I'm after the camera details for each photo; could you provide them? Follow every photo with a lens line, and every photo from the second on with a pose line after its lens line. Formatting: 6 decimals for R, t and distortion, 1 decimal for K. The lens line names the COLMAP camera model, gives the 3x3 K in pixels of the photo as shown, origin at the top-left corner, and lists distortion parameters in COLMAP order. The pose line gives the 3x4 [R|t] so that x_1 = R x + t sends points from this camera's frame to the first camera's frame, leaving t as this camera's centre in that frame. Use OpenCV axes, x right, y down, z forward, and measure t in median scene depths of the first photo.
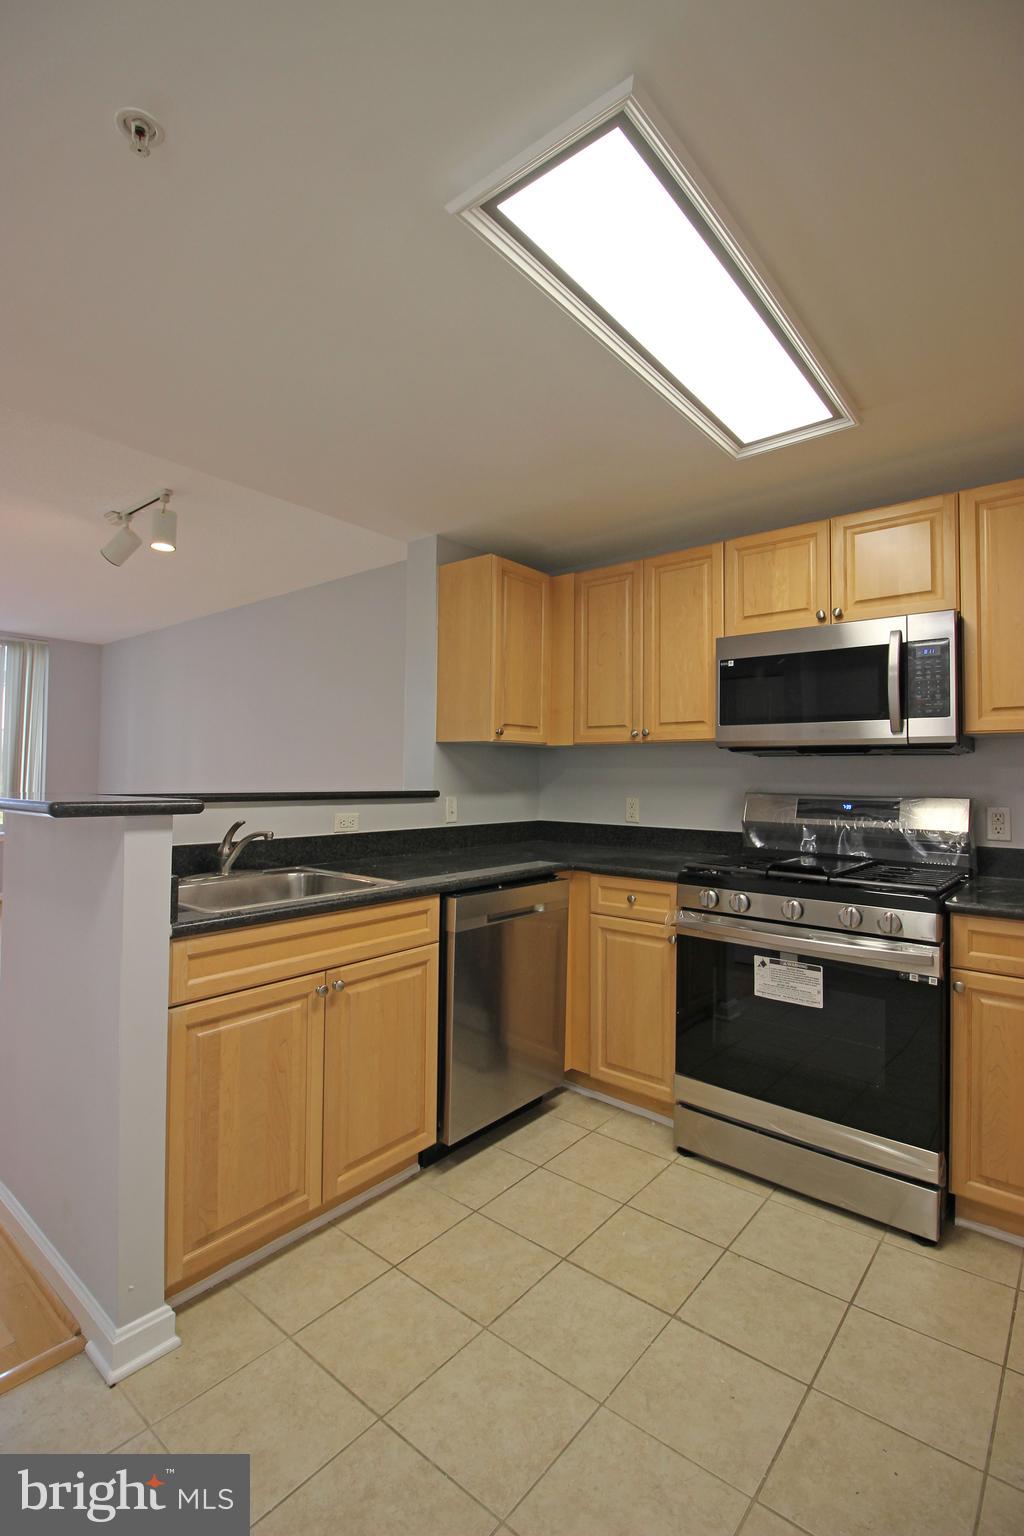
lens RADIAL K [[710.6, 0, 502.2], [0, 710.6, 752.0], [0, 0, 1]] dist [0.002826, -0.014749]
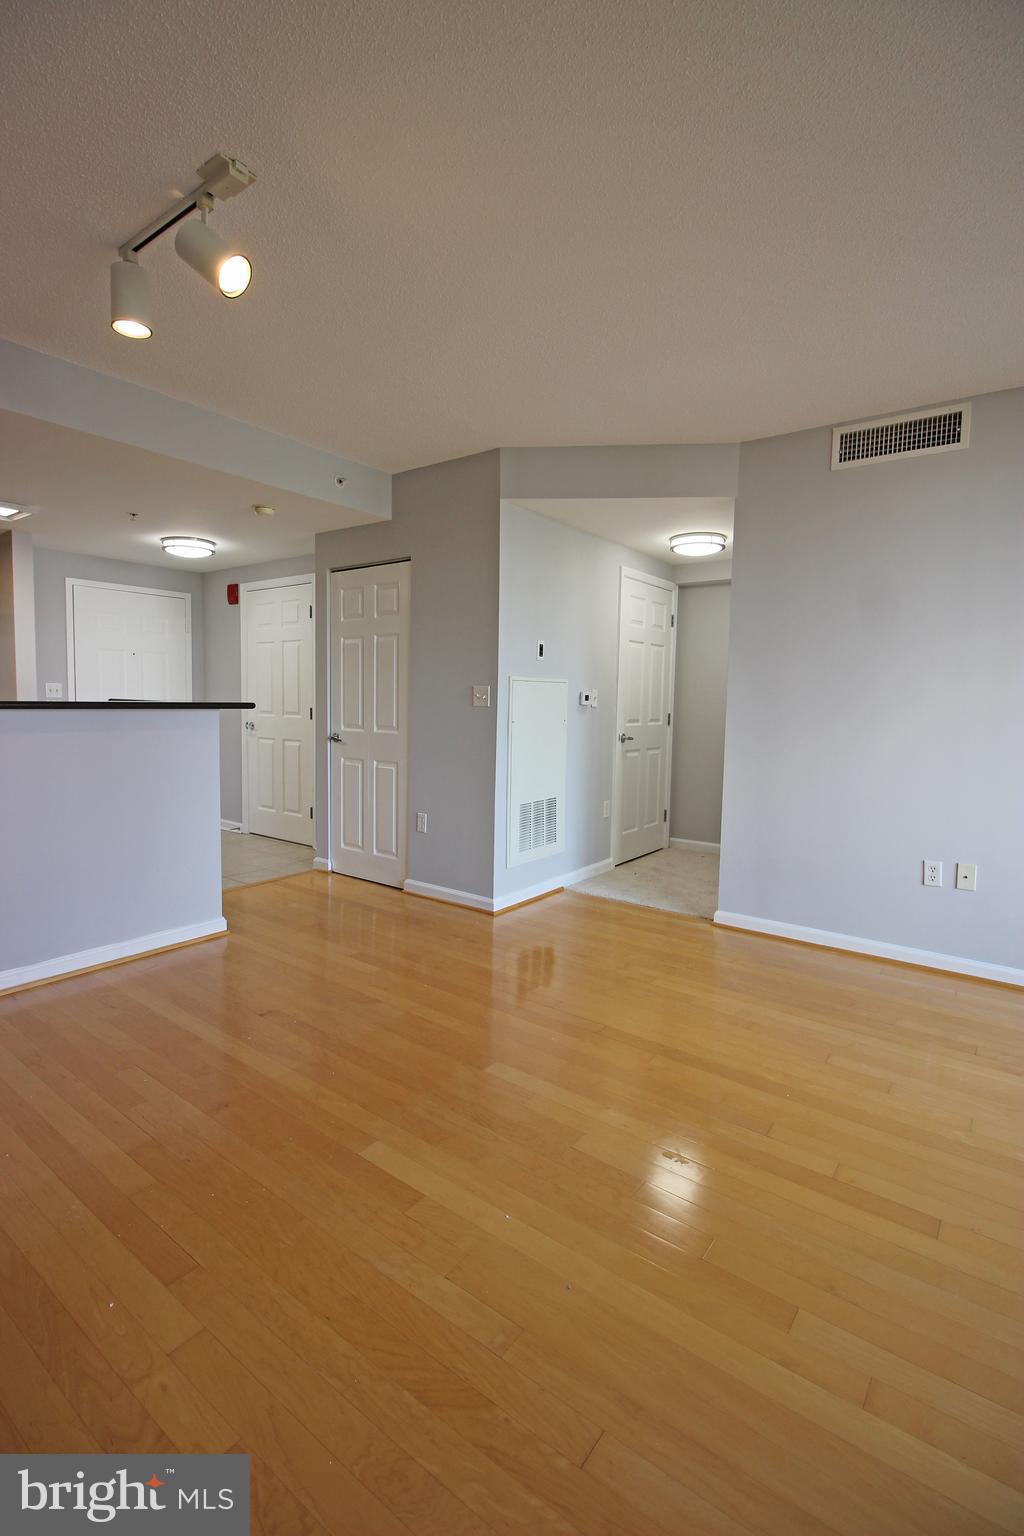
lens RADIAL K [[710.6, 0, 502.2], [0, 710.6, 752.0], [0, 0, 1]] dist [0.002826, -0.014749]
pose [[-0.998499, -0.022821, -0.049784, -1.233327], [-0.024867, 0.998855, 0.040859, 0.086464], [0.048795, 0.042036, -0.997924, 2.608521]]
